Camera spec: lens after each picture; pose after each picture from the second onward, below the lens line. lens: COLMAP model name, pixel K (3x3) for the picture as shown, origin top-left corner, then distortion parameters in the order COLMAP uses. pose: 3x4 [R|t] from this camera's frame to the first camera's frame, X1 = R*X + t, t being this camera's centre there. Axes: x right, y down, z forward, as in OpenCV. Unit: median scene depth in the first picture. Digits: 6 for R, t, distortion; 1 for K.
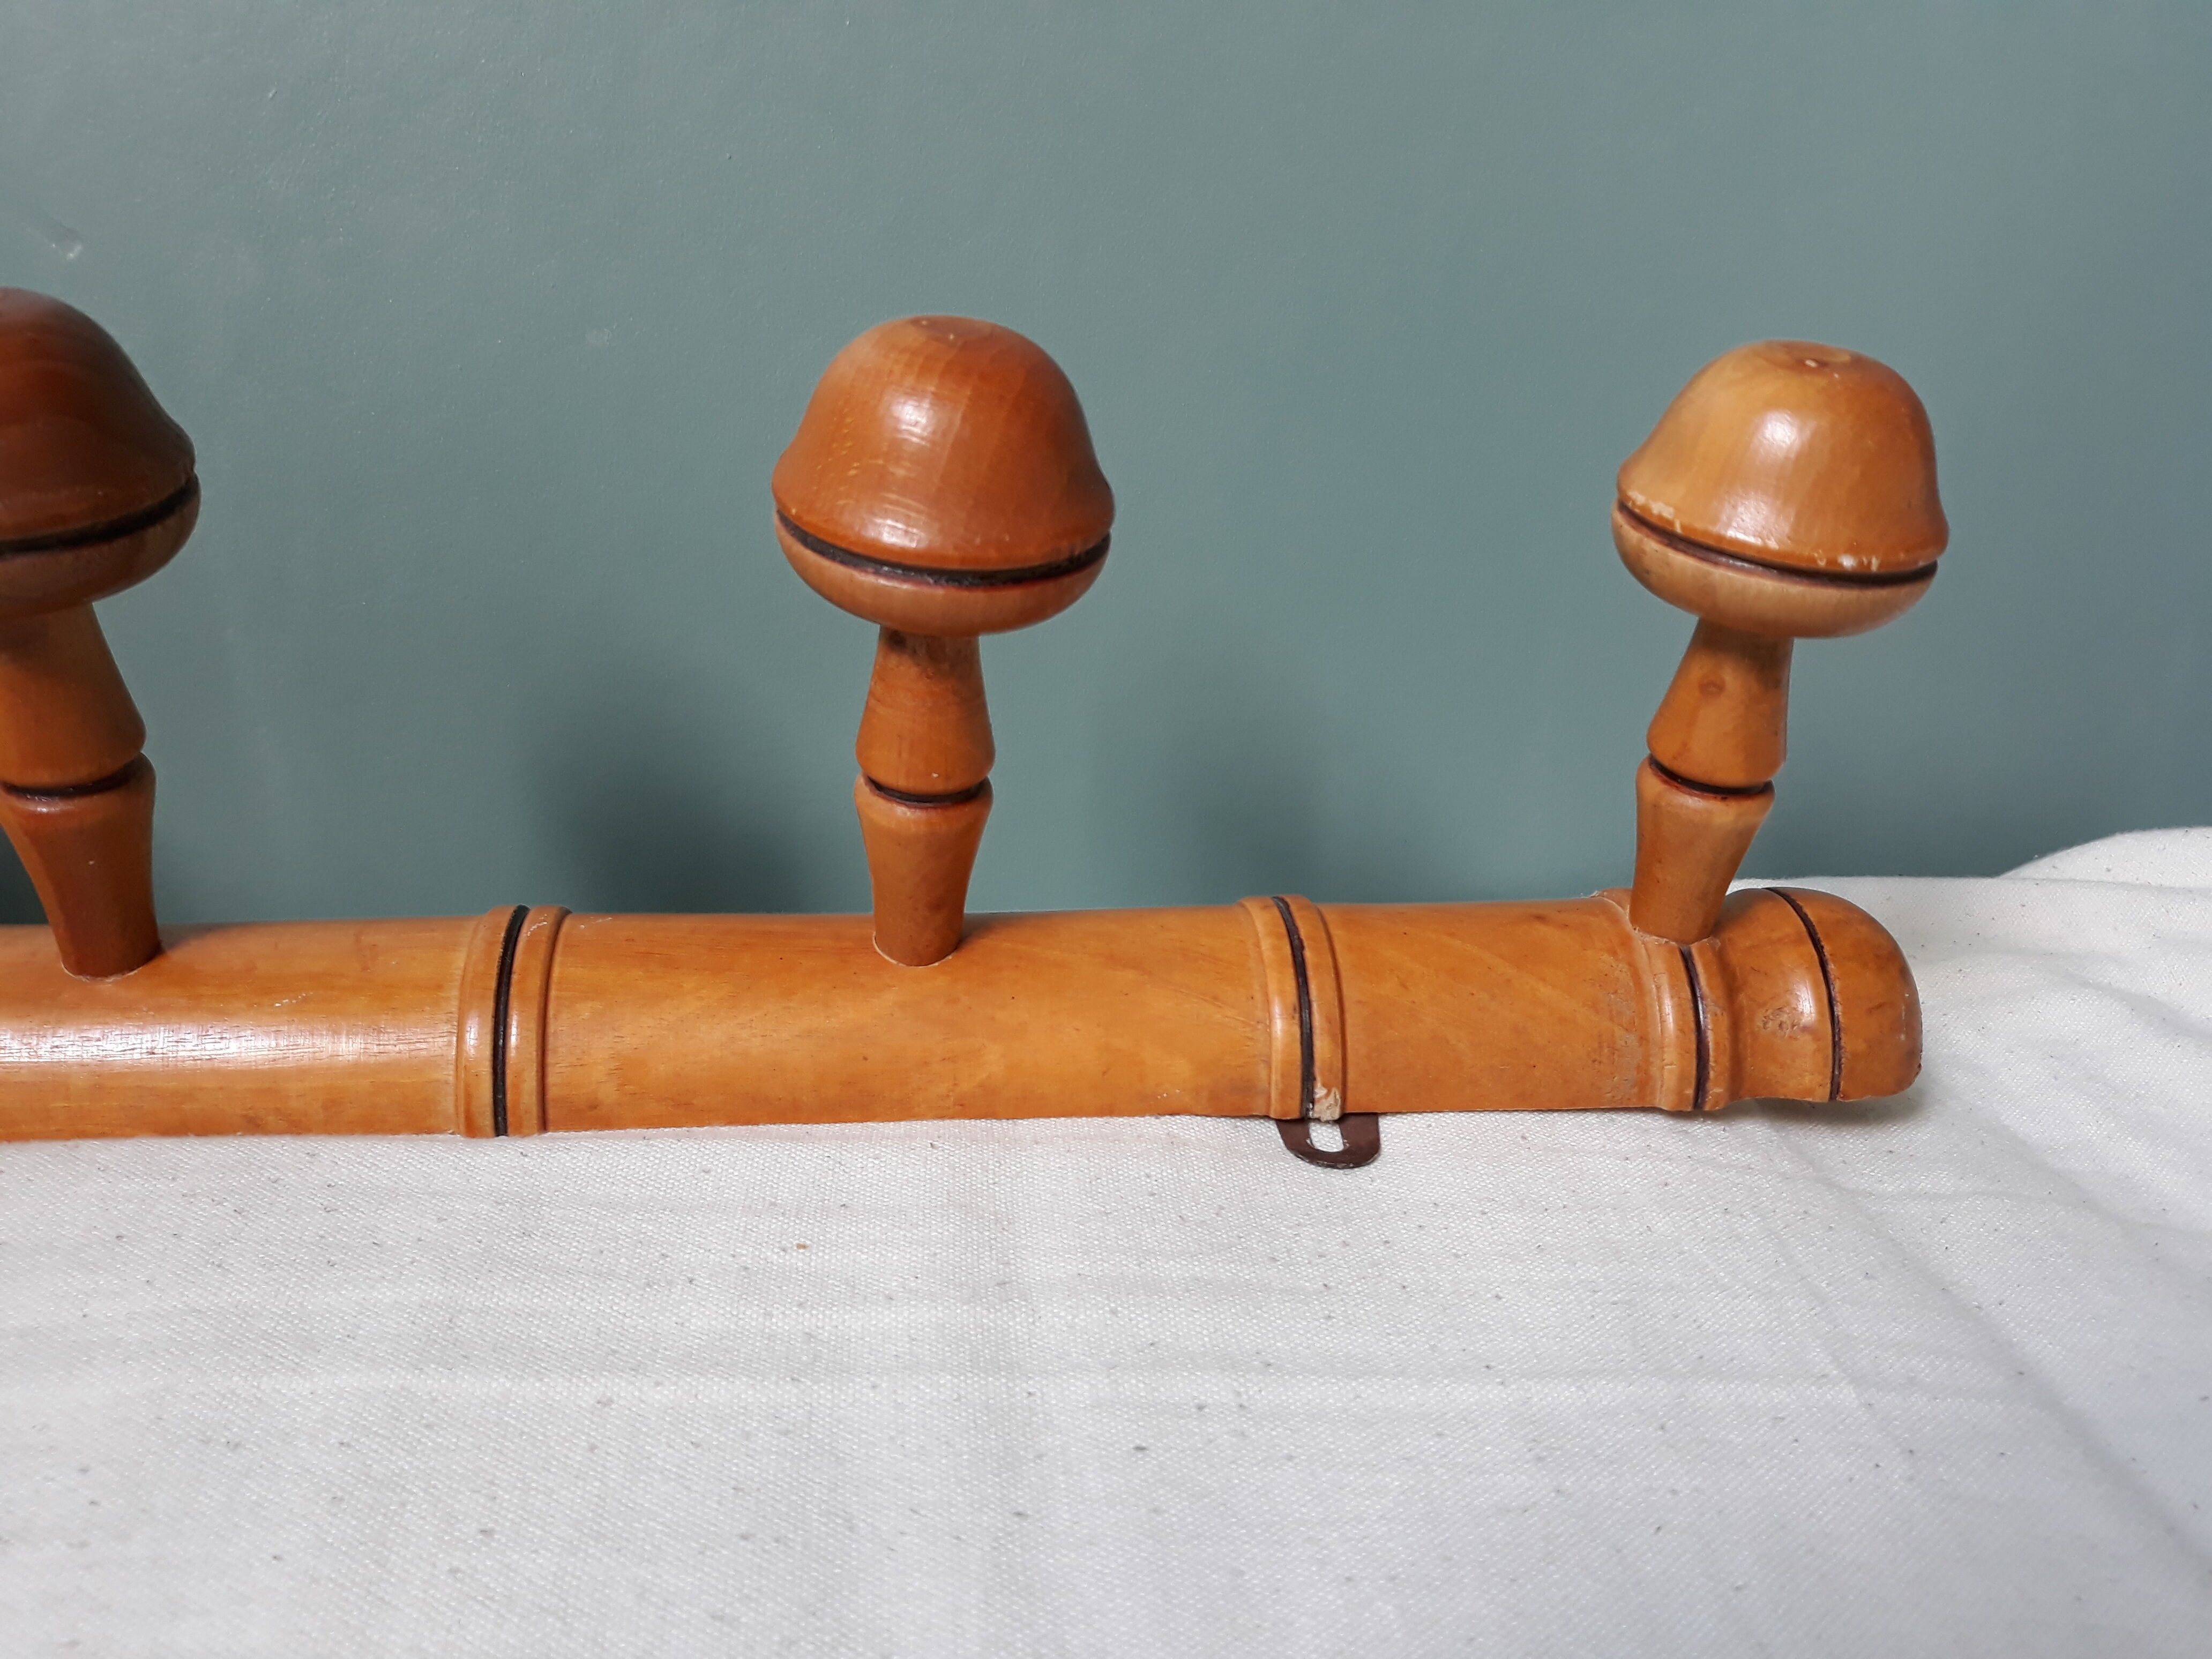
lens RADIAL K [[1767.1, 0, 1106.2], [0, 1767.1, 869.2], [0, 0, 1]] dist [0.070682, -0.002585]
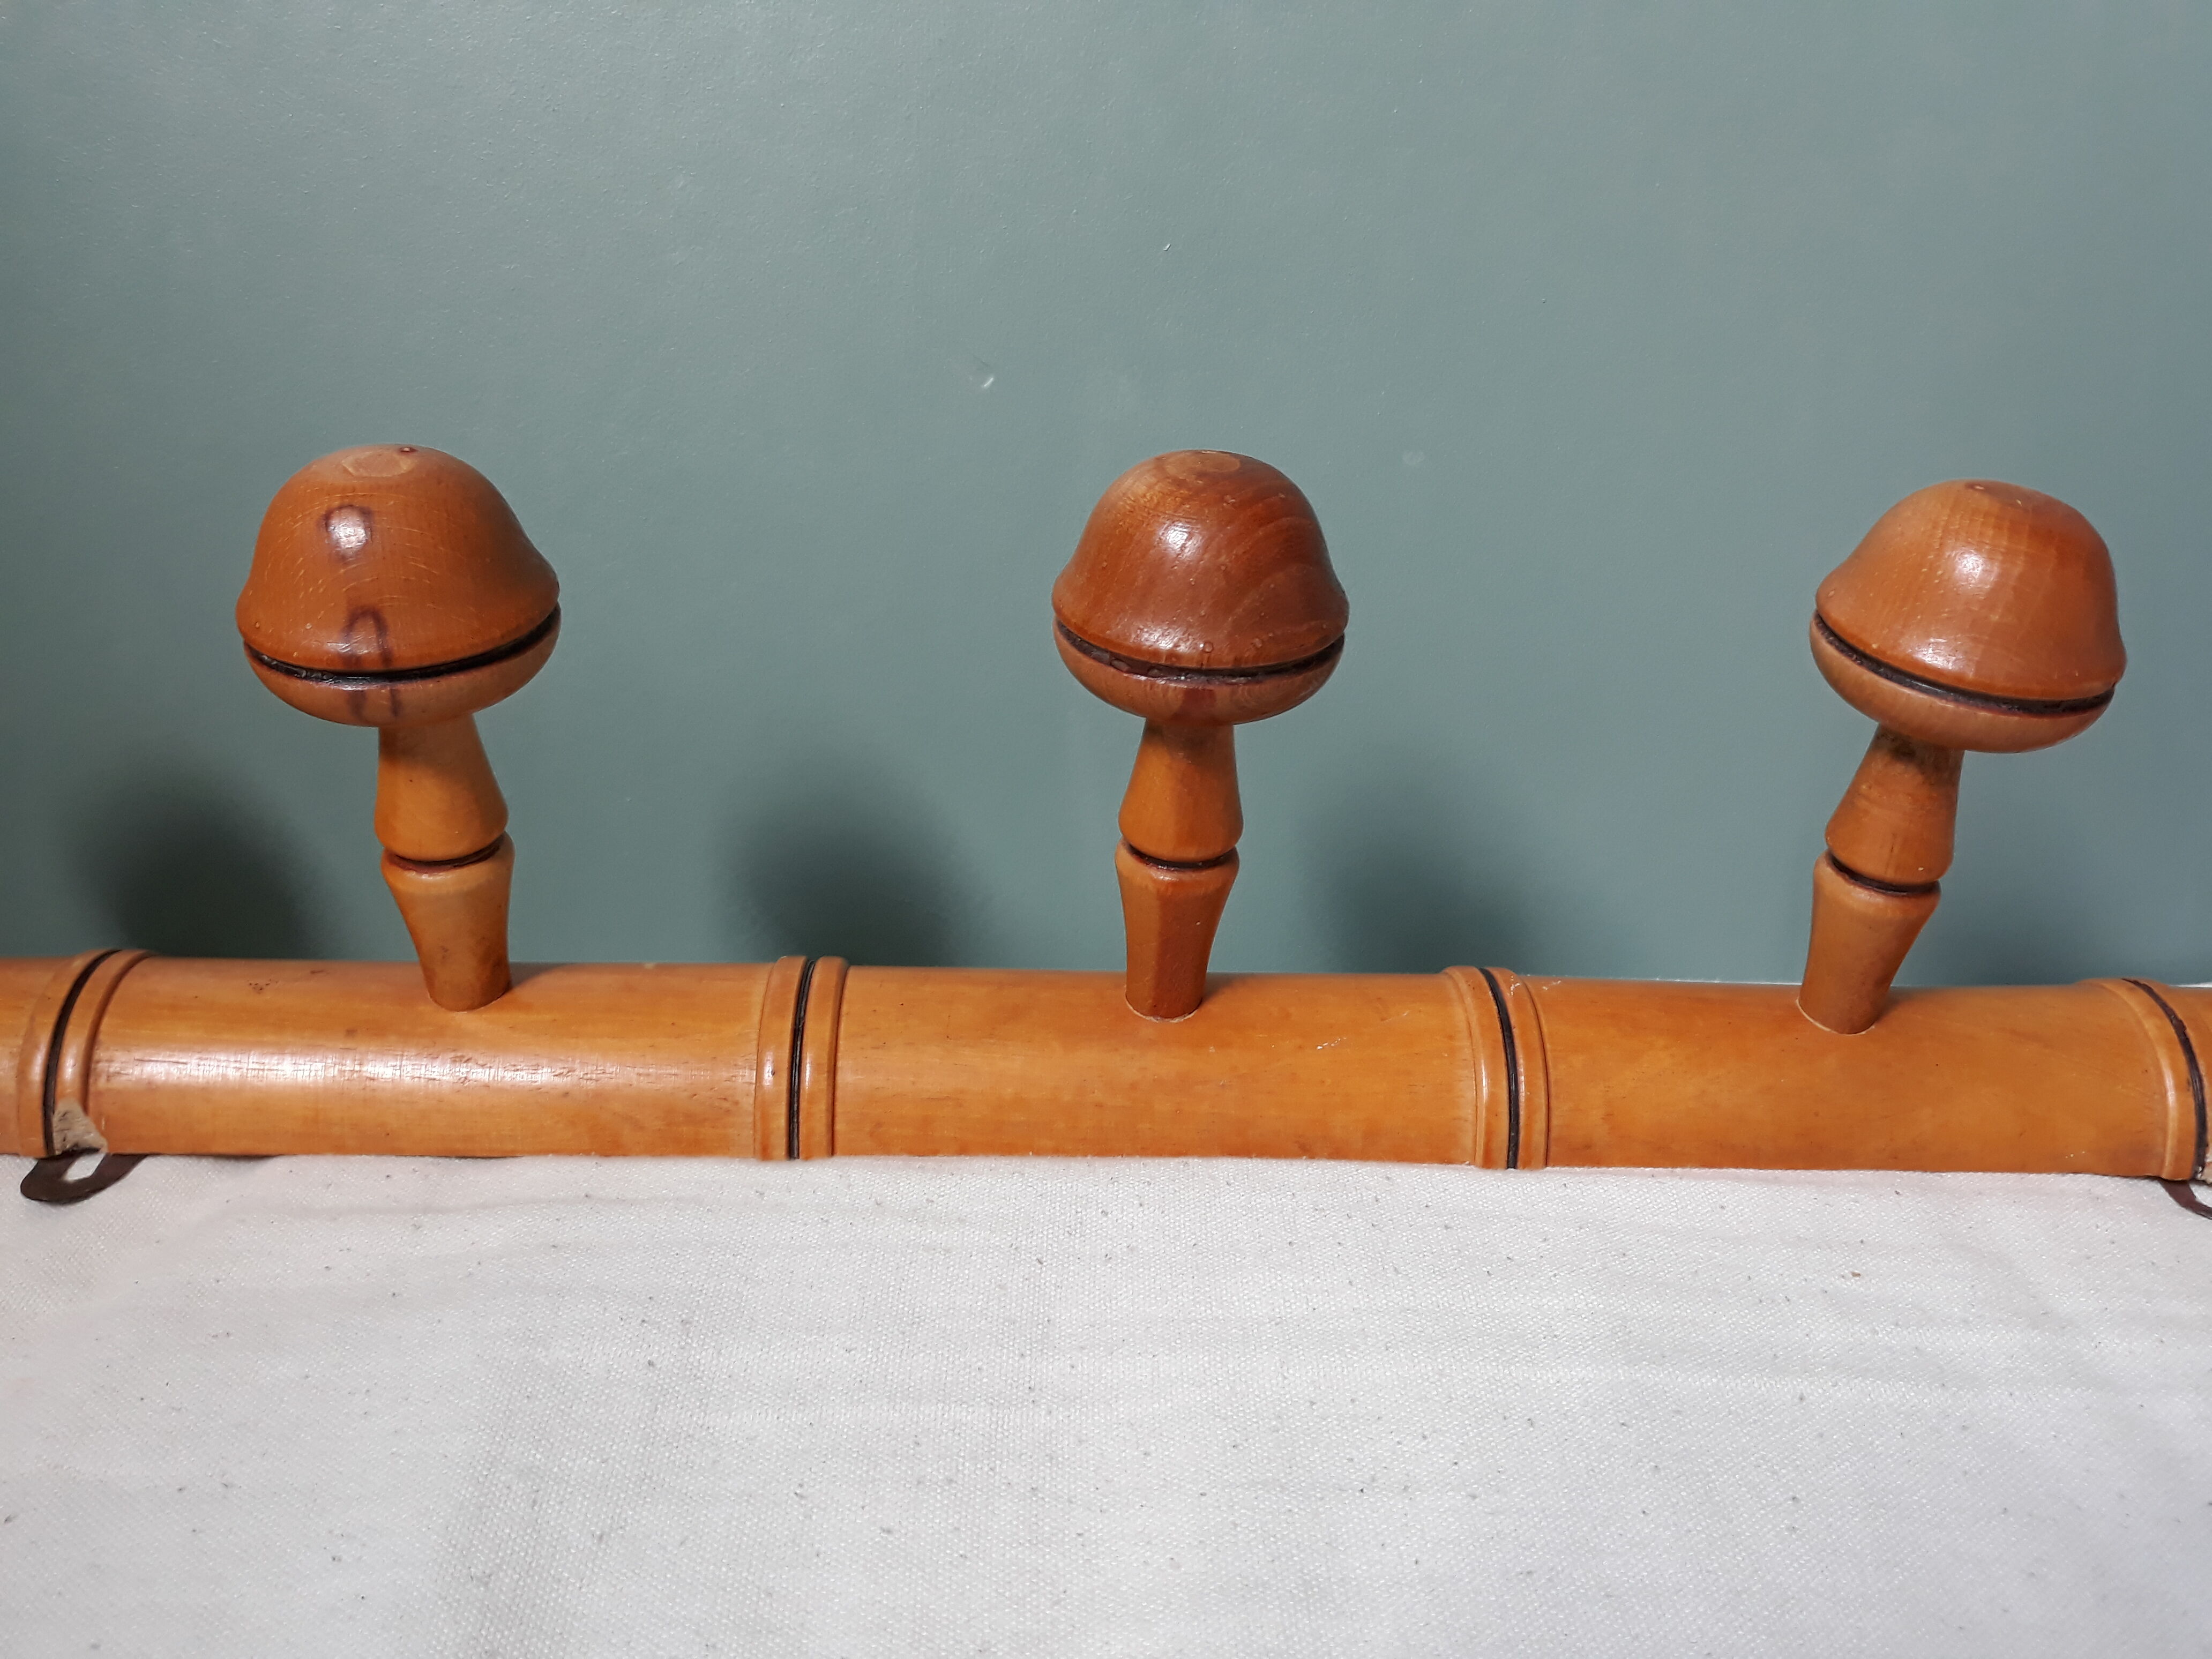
lens RADIAL K [[1621.6, 0, 1106.0], [0, 1621.6, 829.5], [0, 0, 1]] dist [0.004072, -0.003670]
pose [[0.998610, 0.026926, -0.045302, -0.538957], [-0.029684, 0.997674, -0.061359, 0.001447], [0.043544, 0.062619, 0.997087, -0.077814]]
